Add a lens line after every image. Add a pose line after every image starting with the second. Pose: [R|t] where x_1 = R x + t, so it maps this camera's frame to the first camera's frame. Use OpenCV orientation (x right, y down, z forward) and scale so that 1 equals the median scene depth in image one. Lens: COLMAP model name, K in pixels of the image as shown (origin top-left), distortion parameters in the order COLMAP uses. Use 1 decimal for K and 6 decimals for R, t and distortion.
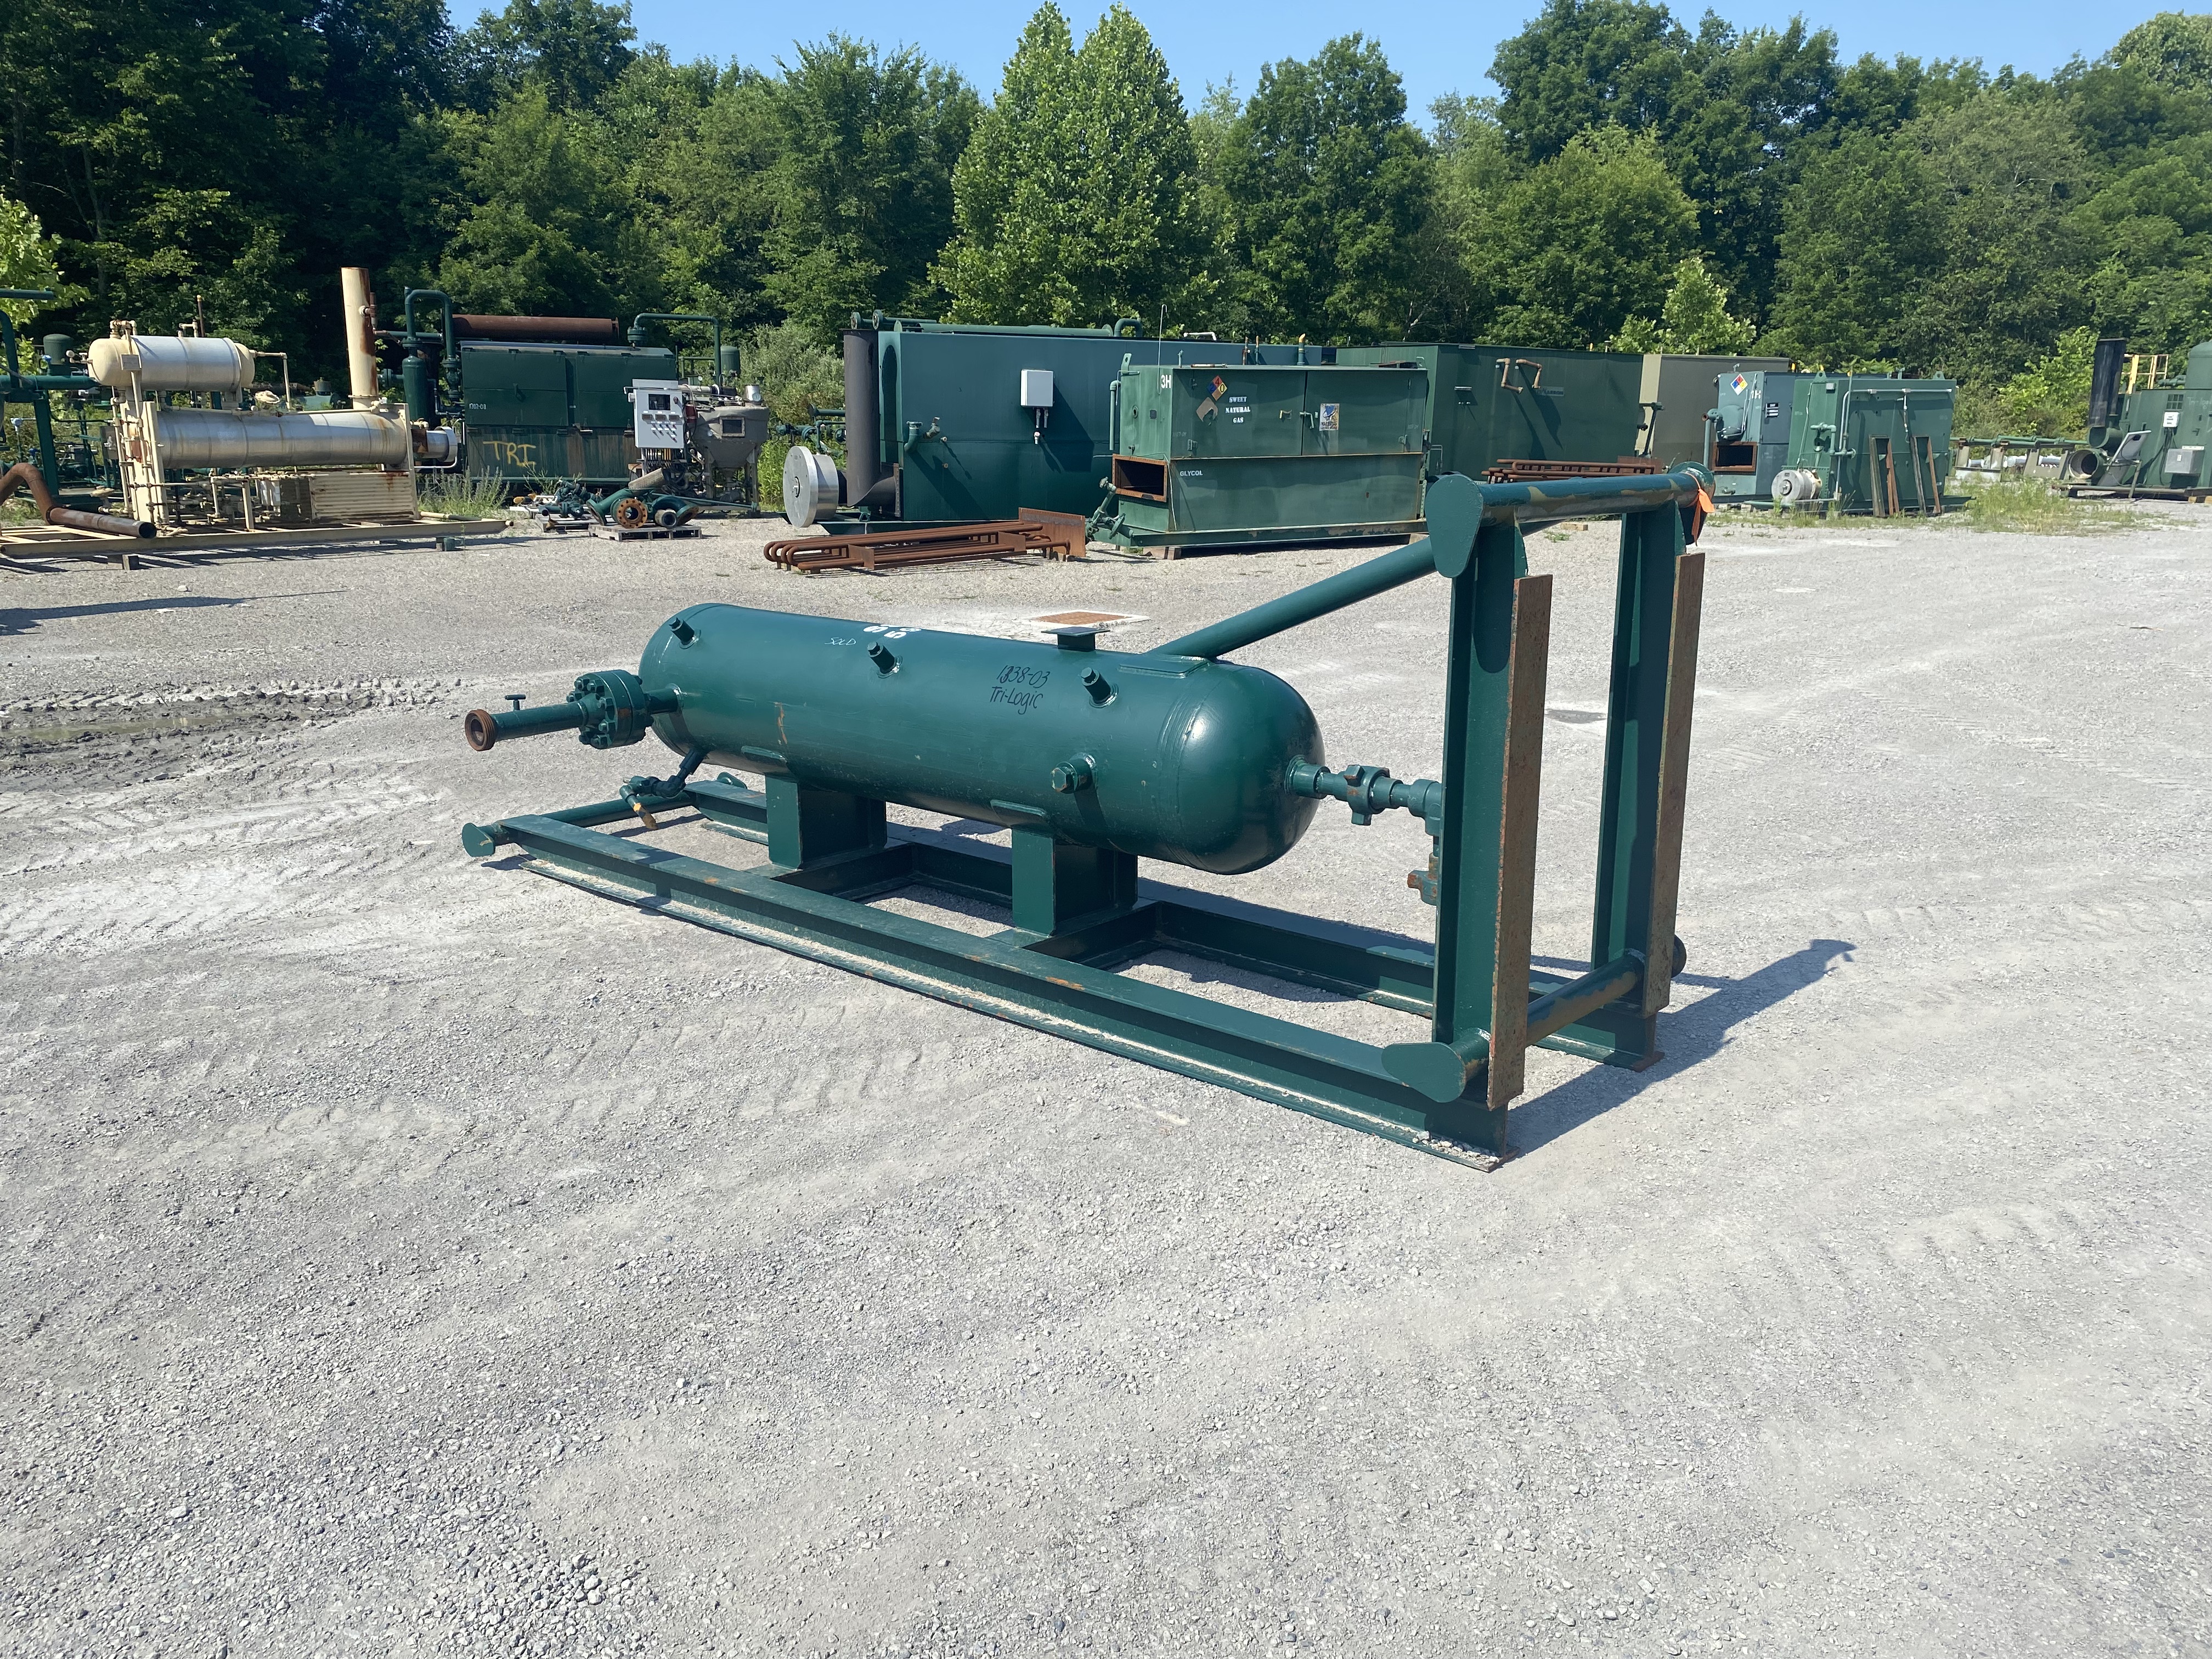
lens RADIAL K [[1669.8, 0, 1059.0], [0, 1669.8, 832.8], [0, 0, 1]] dist [0.011023, -0.009914]
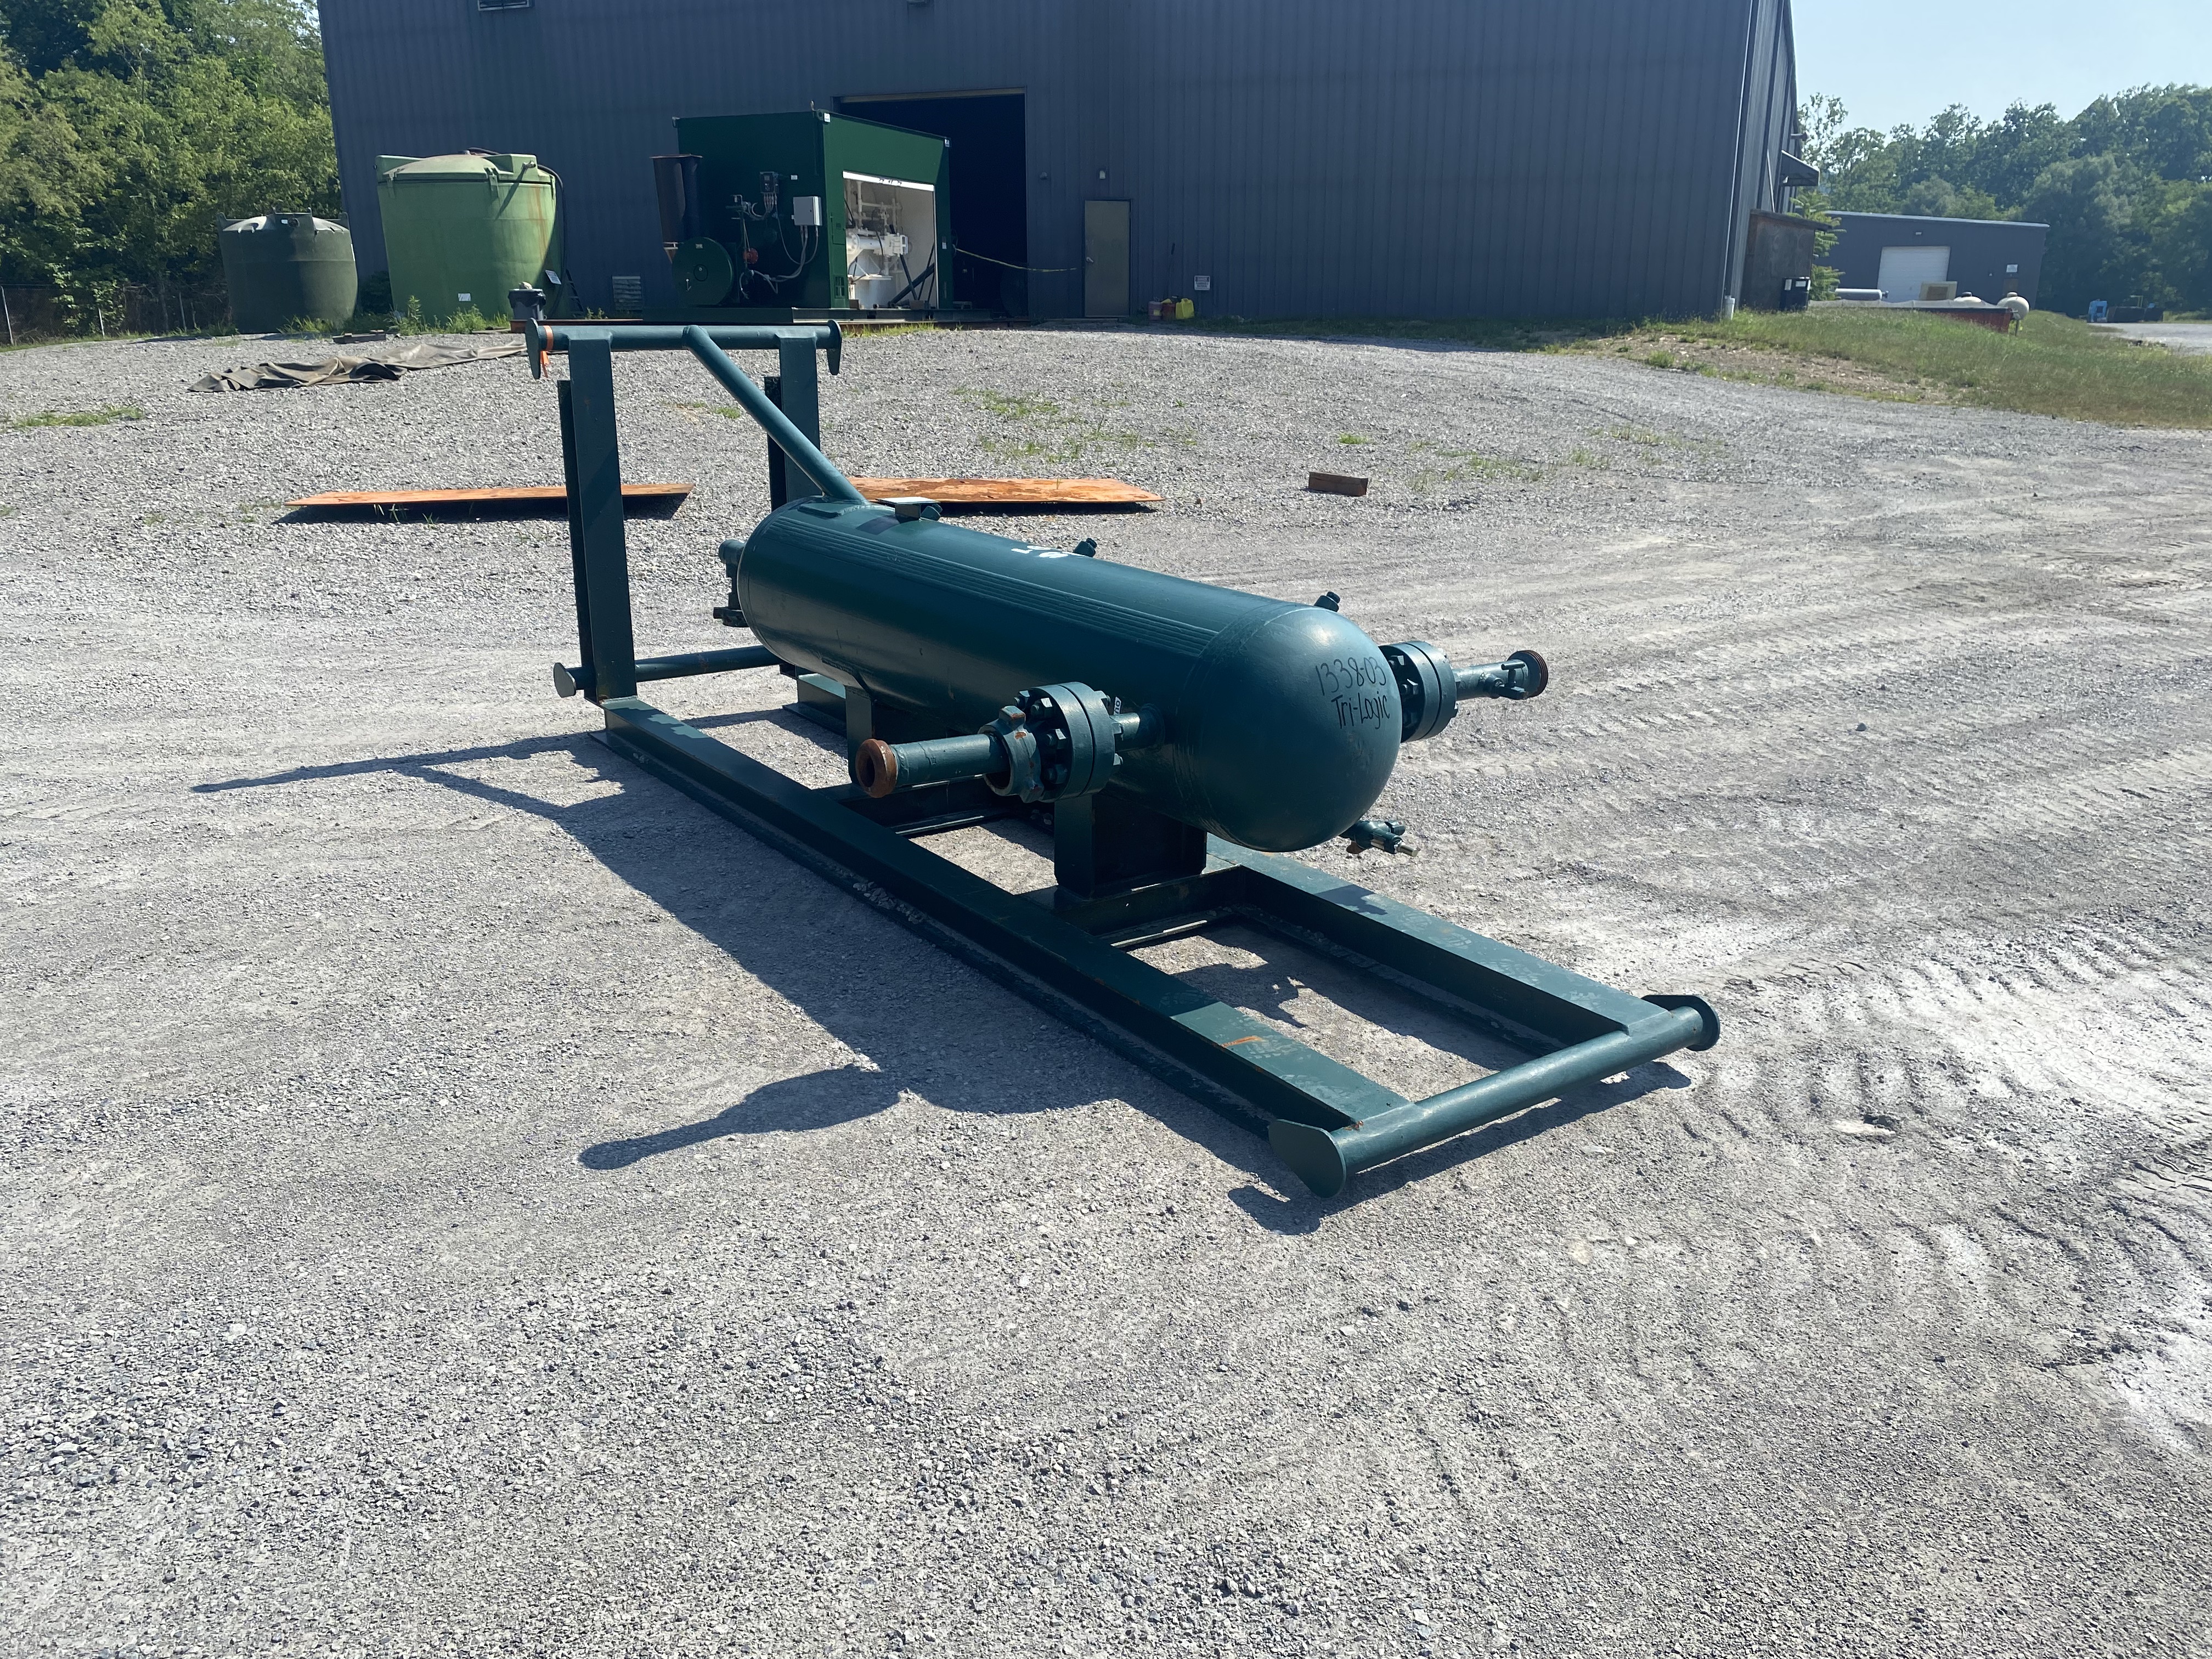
lens RADIAL K [[1670.3, 0, 1139.2], [0, 1670.3, 823.0], [0, 0, 1]] dist [0.009656, -0.007111]
pose [[-0.982868, -0.070807, 0.170170, -0.067579], [0.027909, 0.855445, 0.517141, -0.100712], [-0.182188, 0.513031, -0.838813, 0.404503]]
